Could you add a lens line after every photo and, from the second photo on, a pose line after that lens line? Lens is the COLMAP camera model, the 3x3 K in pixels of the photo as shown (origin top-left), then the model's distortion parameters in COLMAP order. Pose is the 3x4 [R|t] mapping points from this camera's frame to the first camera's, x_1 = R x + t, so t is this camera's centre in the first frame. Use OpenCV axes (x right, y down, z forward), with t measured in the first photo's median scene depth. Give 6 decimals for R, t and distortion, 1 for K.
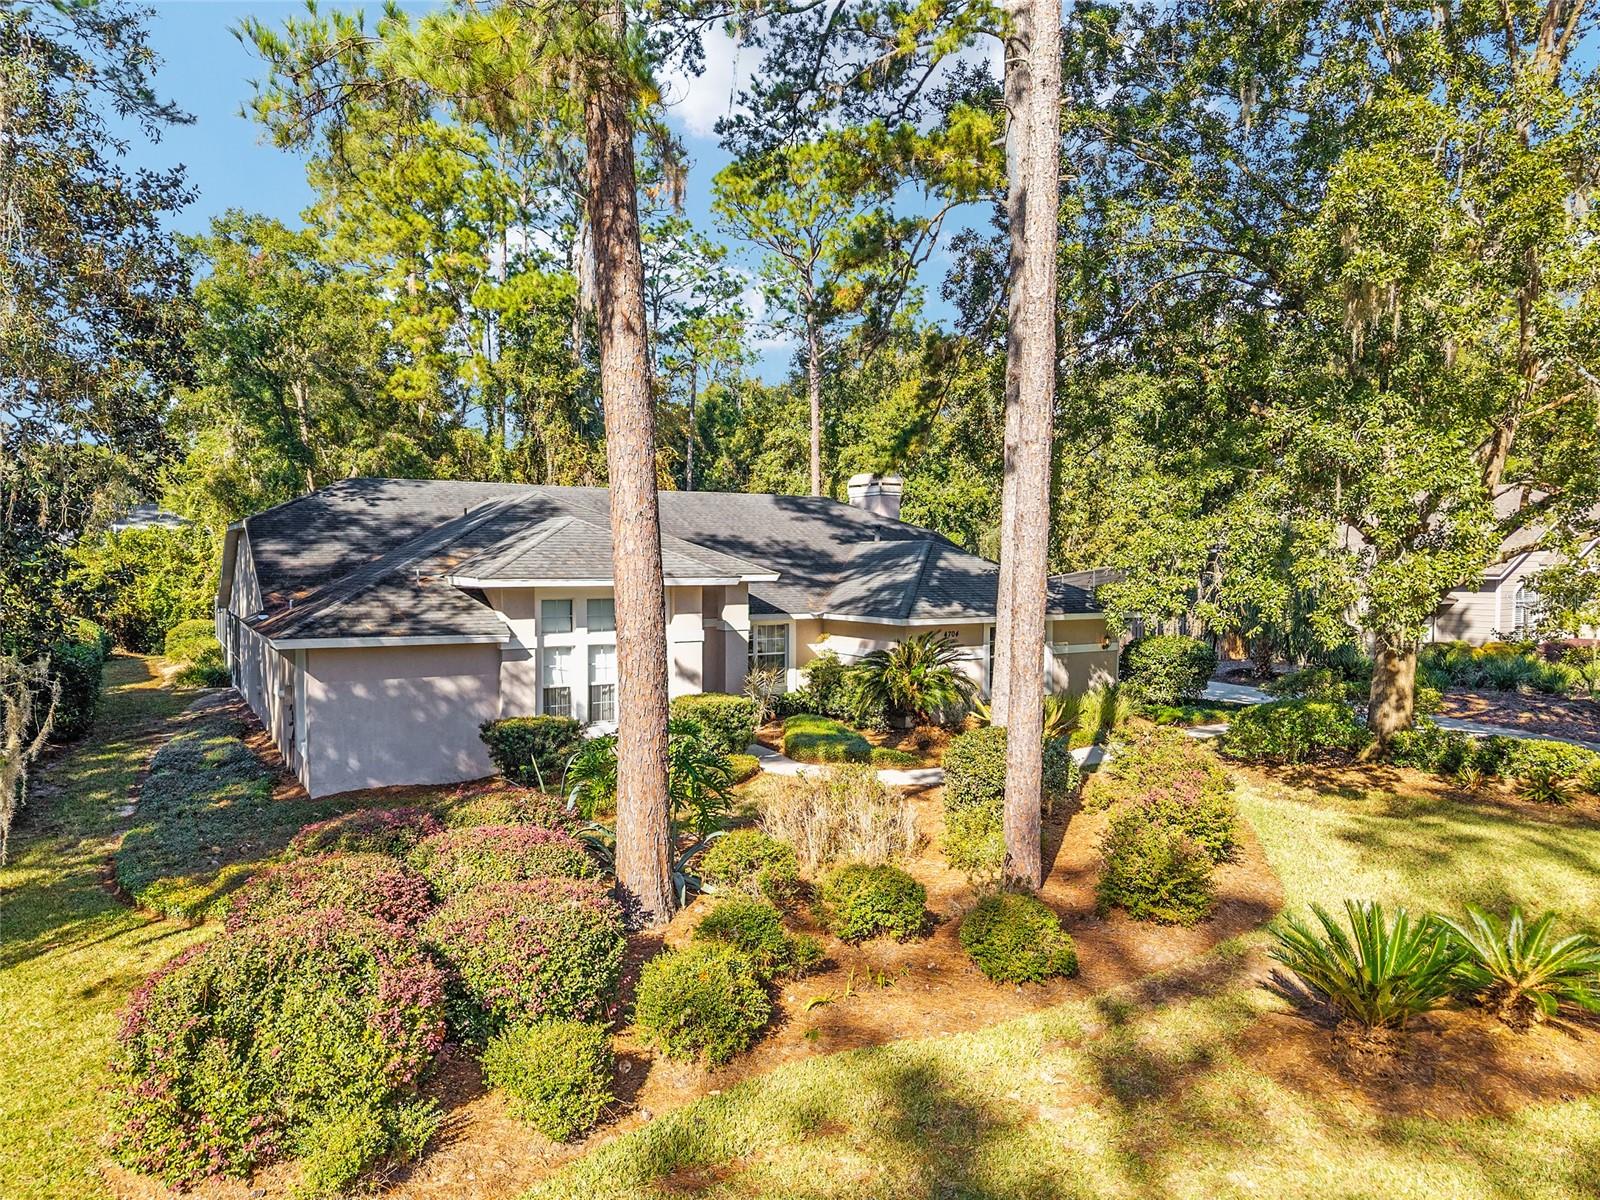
lens RADIAL K [[1068.0, 0, 800.0], [0, 1068.0, 600.0], [0, 0, 1]] dist [0.037368, -0.021146]
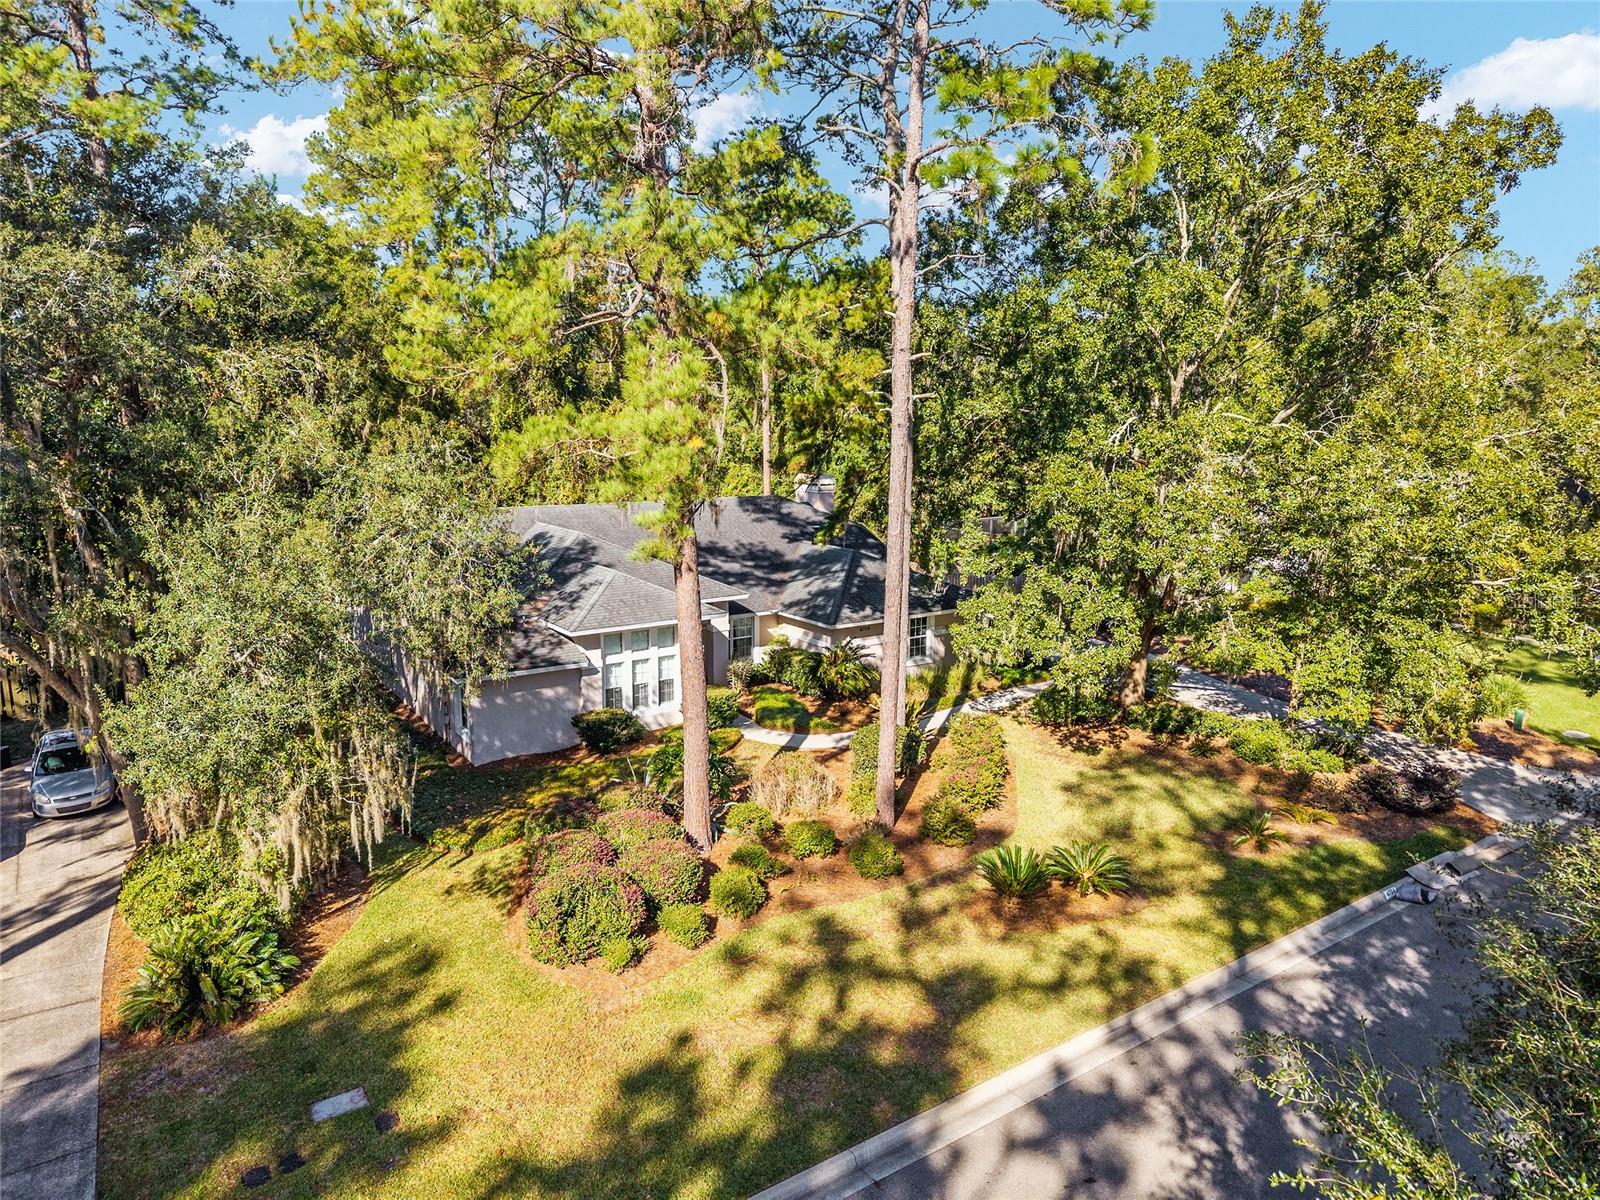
lens RADIAL K [[1050.6, 0, 800.0], [0, 1050.6, 600.0], [0, 0, 1]] dist [0.107021, -0.000239]
pose [[0.998613, -0.007540, 0.052112, -0.031232], [0.000390, 0.990725, 0.135879, -0.267281], [-0.052654, -0.135670, 0.989354, -0.565833]]
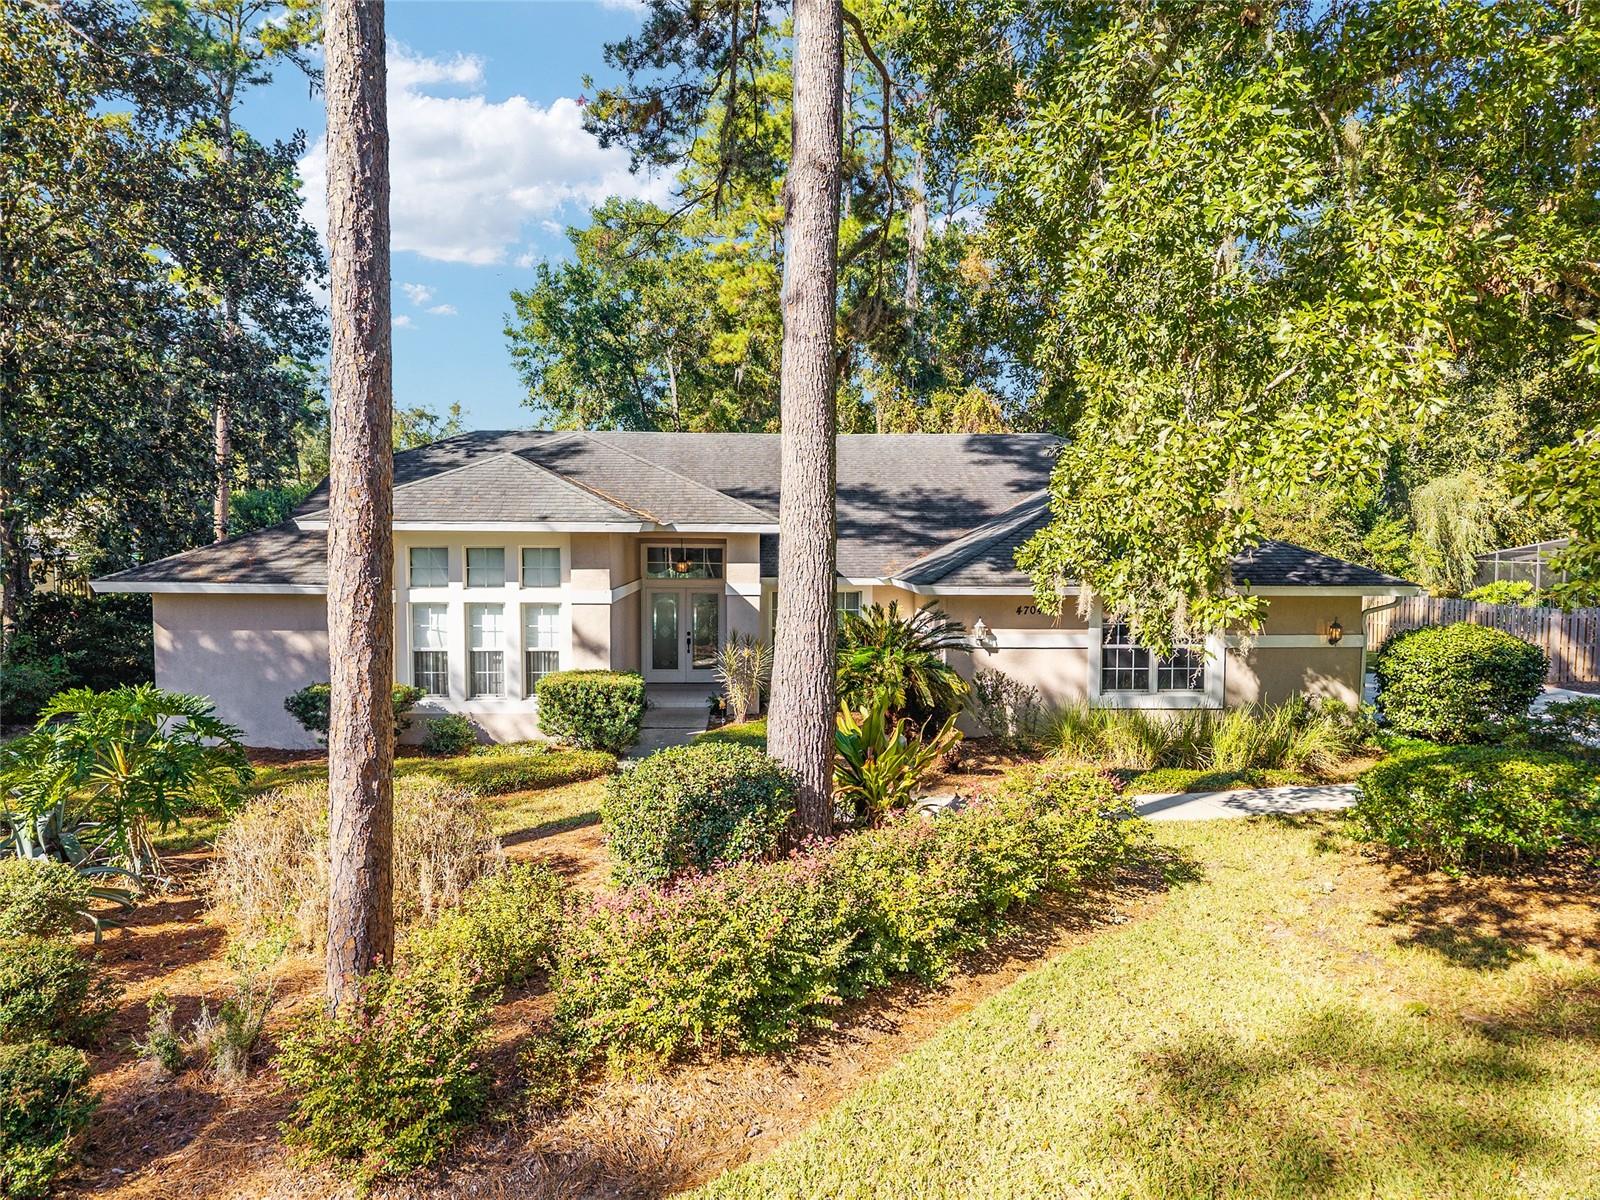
lens RADIAL K [[1068.0, 0, 800.0], [0, 1068.0, 600.0], [0, 0, 1]] dist [0.037368, -0.021146]
pose [[0.880281, 0.032954, -0.473306, 0.438237], [-0.022785, 0.999370, 0.027205, 0.011824], [0.473904, -0.013164, 0.880478, 0.403442]]
